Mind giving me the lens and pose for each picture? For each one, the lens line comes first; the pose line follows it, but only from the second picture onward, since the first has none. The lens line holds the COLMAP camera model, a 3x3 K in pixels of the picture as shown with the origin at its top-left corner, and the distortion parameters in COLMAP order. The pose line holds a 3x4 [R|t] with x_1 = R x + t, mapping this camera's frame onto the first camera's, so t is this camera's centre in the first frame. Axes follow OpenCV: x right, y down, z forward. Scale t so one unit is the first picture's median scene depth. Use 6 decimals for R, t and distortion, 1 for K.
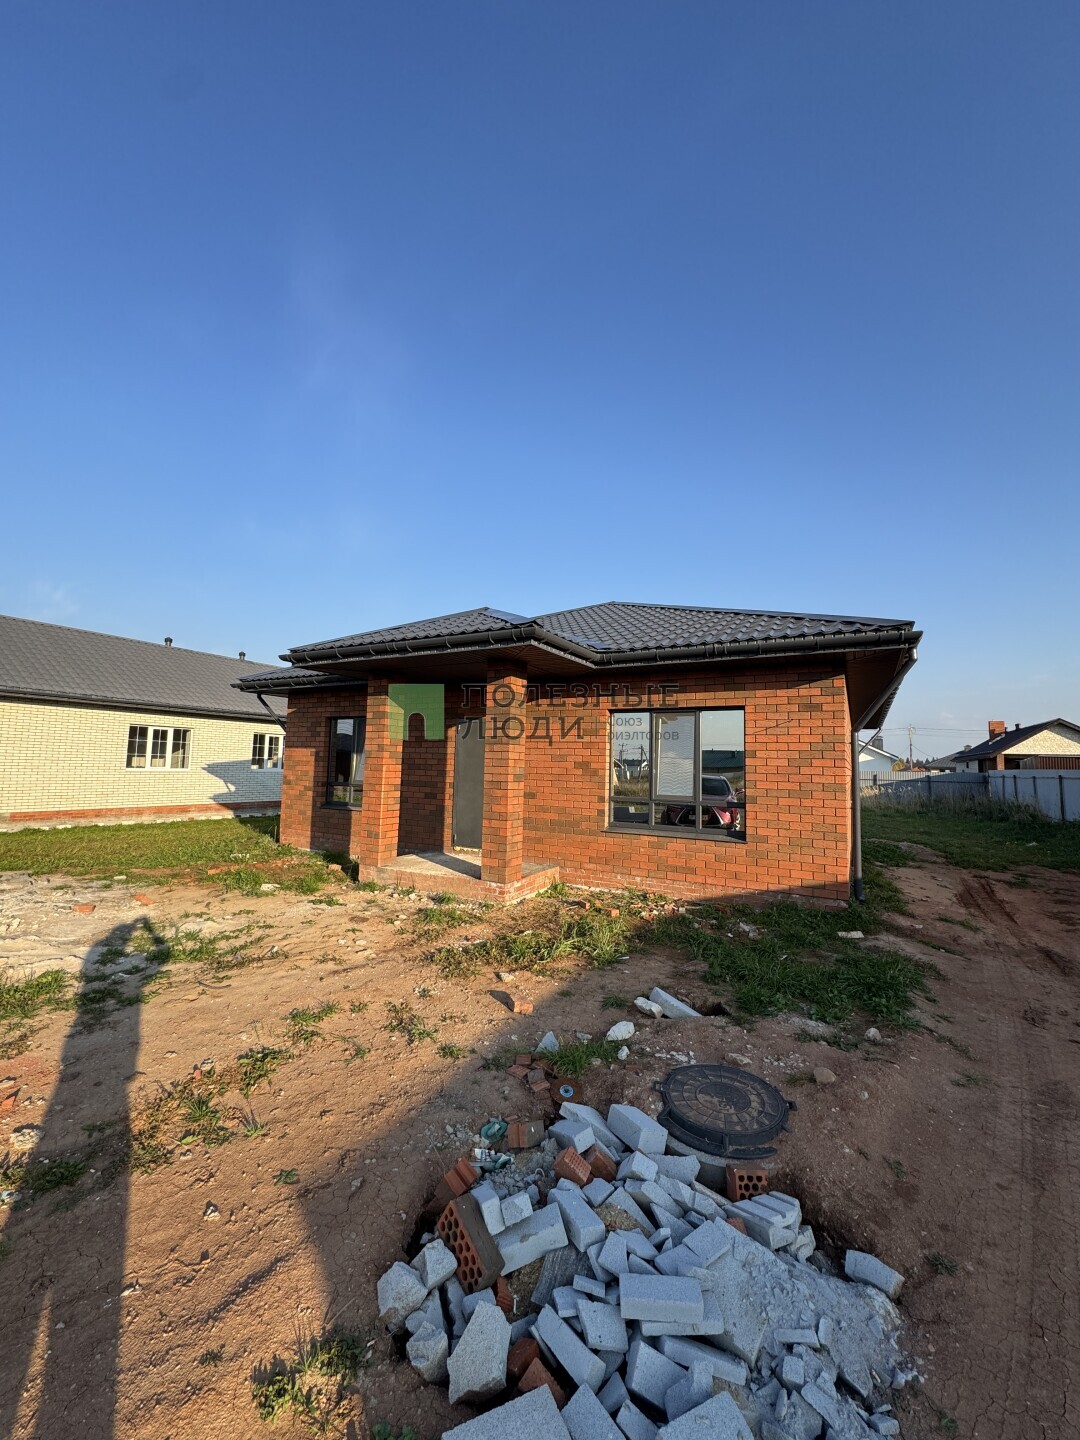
lens RADIAL K [[571.9, 0, 540.7], [0, 571.9, 719.5], [0, 0, 1]] dist [-0.001834, 0.000056]
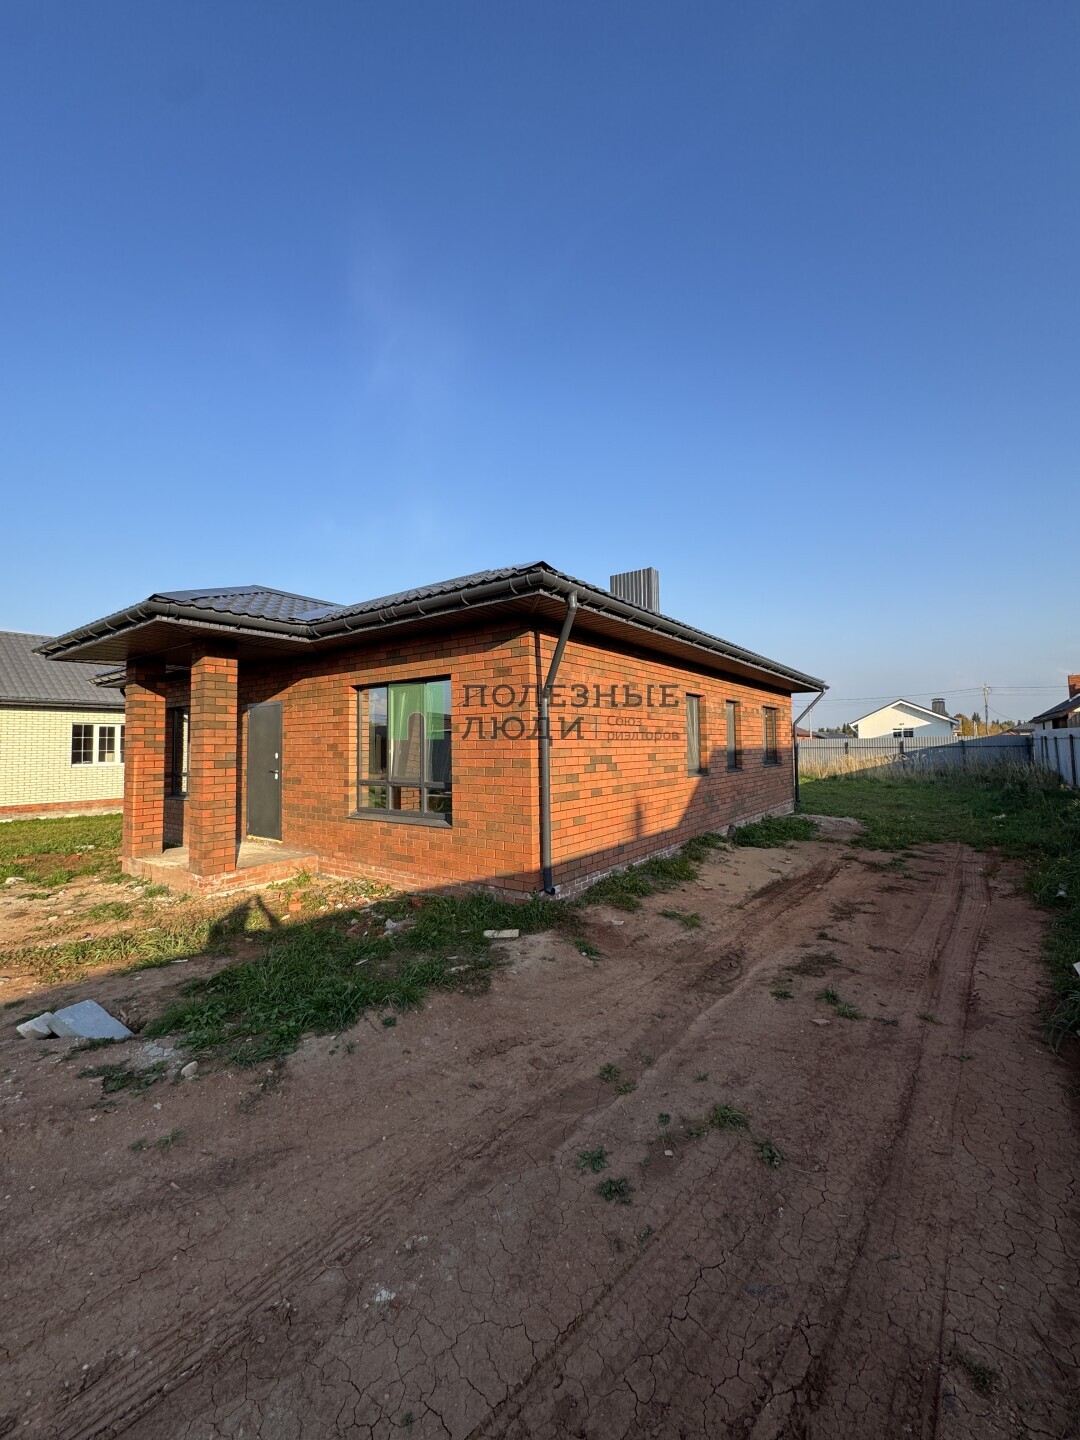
lens RADIAL K [[571.9, 0, 539.1], [0, 571.9, 718.0], [0, 0, 1]] dist [-0.001834, 0.000056]
pose [[0.990307, -0.045153, -0.131355, 0.552278], [0.049209, 0.998402, 0.027795, 0.023716], [0.129890, -0.033989, 0.990946, 0.125426]]
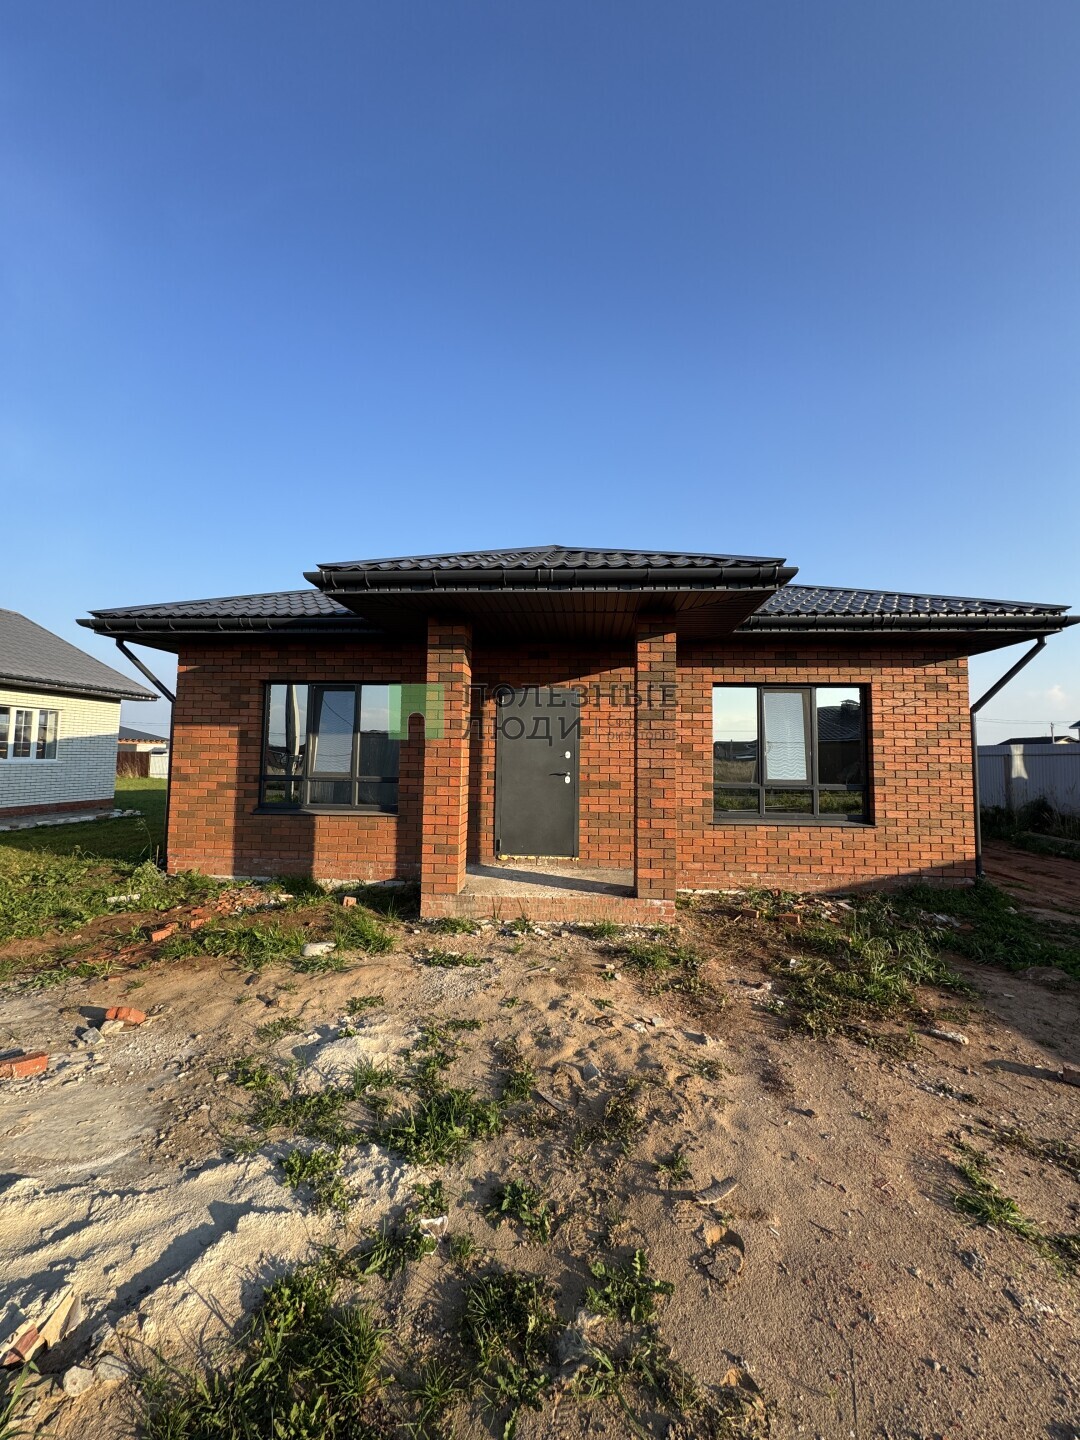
lens RADIAL K [[571.9, 0, 543.4], [0, 571.9, 720.6], [0, 0, 1]] dist [-0.001834, 0.000056]
pose [[0.907891, 0.014314, 0.418961, -0.486125], [-0.025256, 0.999469, 0.020581, 0.029173], [-0.418444, -0.029267, 0.907771, 0.332603]]
